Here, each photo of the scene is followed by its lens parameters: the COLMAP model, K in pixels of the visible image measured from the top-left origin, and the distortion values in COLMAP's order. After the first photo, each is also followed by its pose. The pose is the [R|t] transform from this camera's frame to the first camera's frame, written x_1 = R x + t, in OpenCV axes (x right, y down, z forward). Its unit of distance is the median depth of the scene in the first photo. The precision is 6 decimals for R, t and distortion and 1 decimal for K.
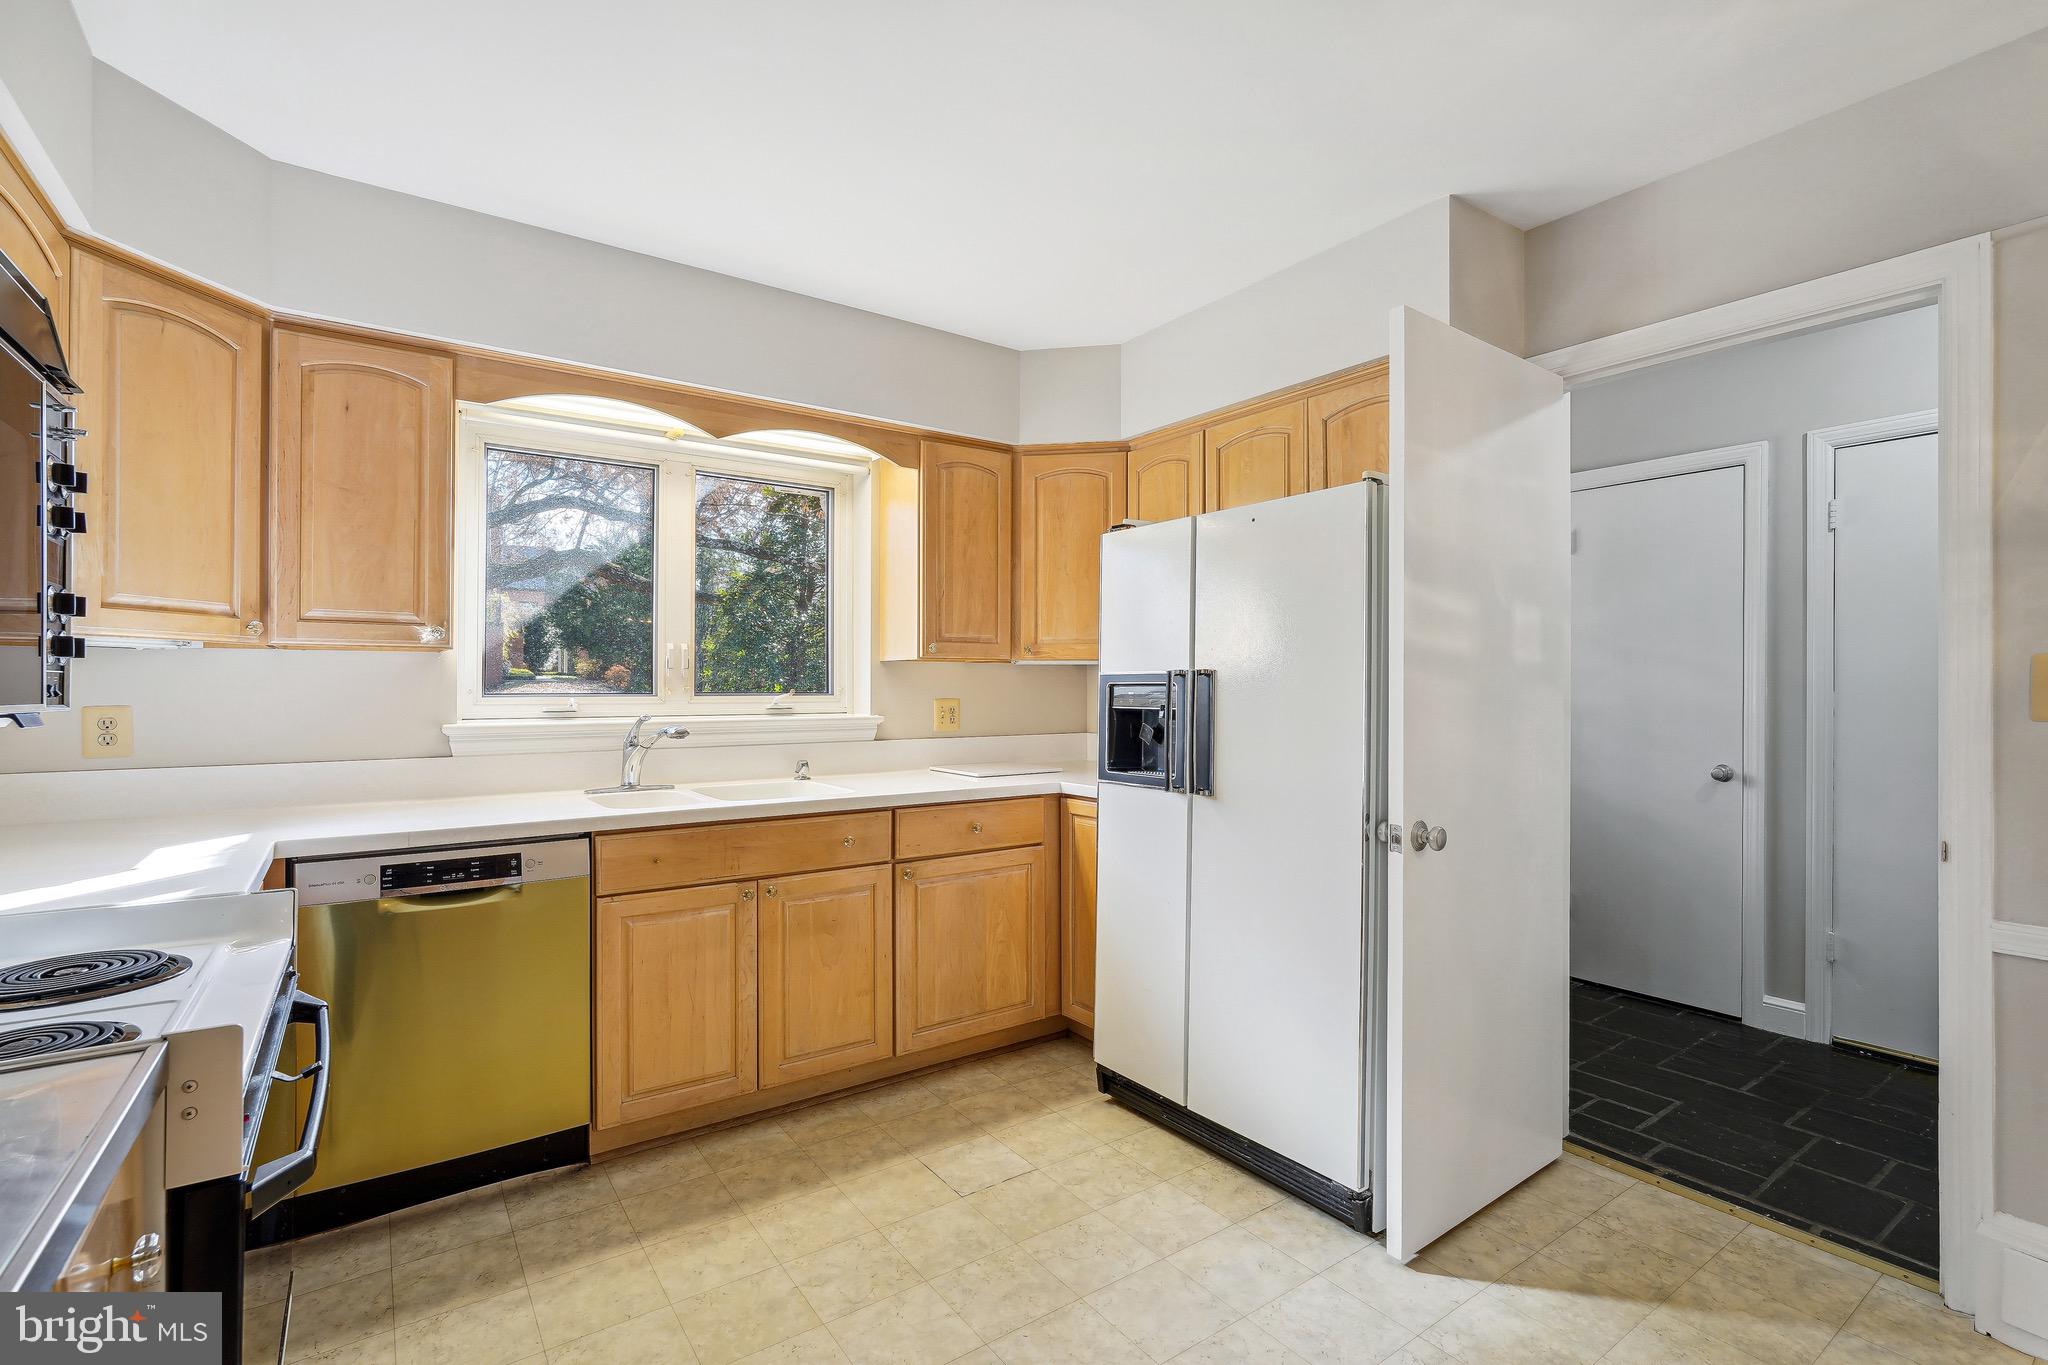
lens RADIAL K [[944.4, 0, 1032.6], [0, 944.4, 686.4], [0, 0, 1]] dist [0.000355, 0.001637]
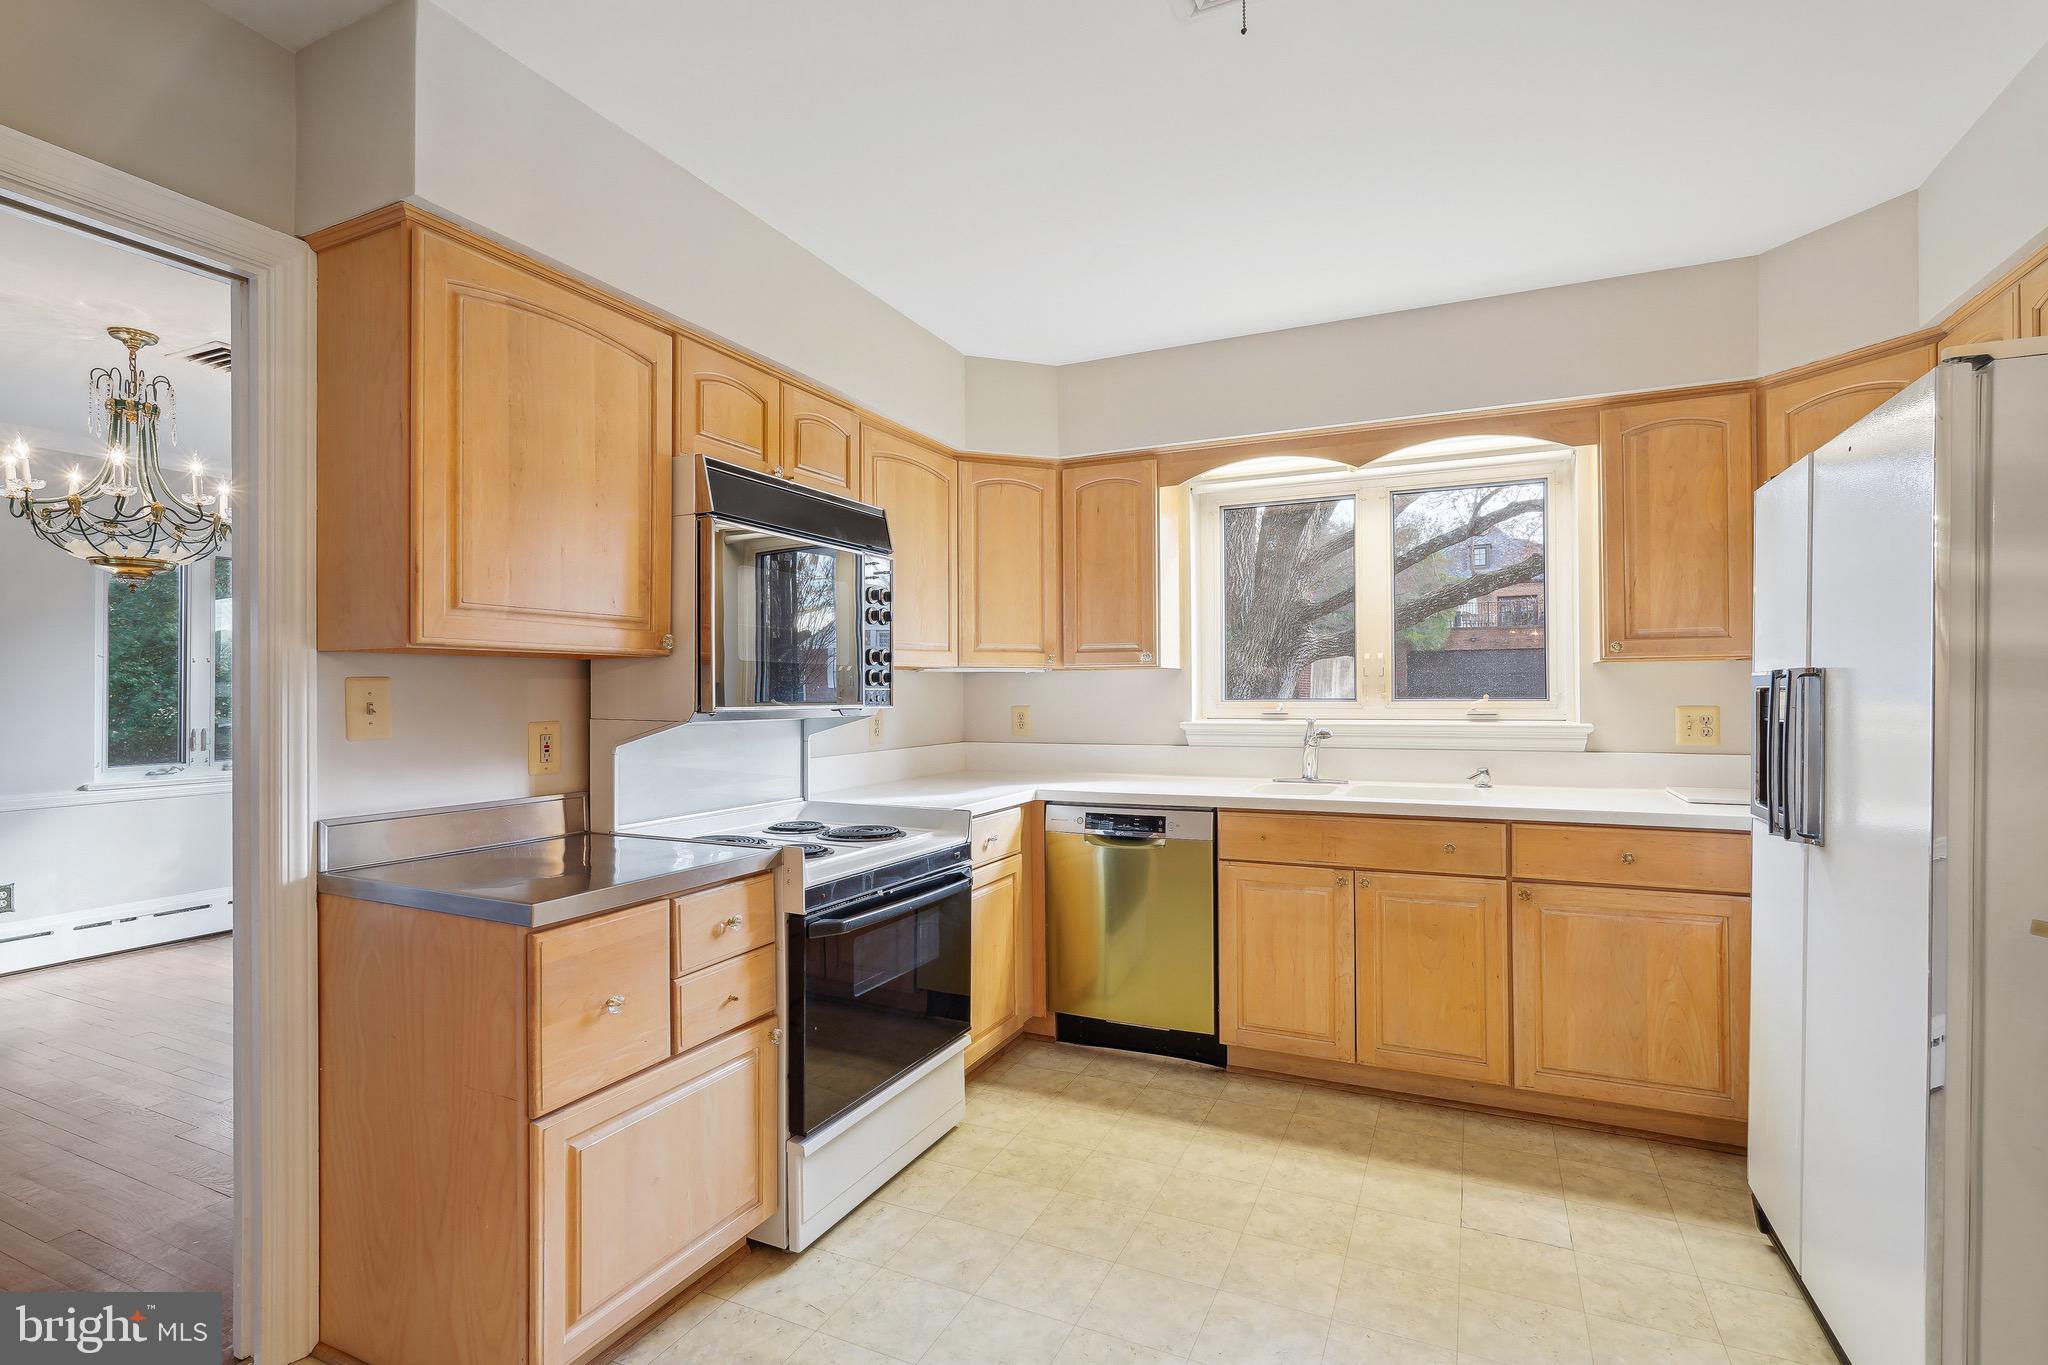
lens RADIAL K [[971.2, 0, 1030.1], [0, 971.2, 688.4], [0, 0, 1]] dist [-0.003839, 0.001865]
pose [[0.492499, -0.007445, -0.870281, 0.502908], [0.005604, 0.999970, -0.005383, -0.001377], [0.870295, -0.002226, 0.492526, 0.121895]]
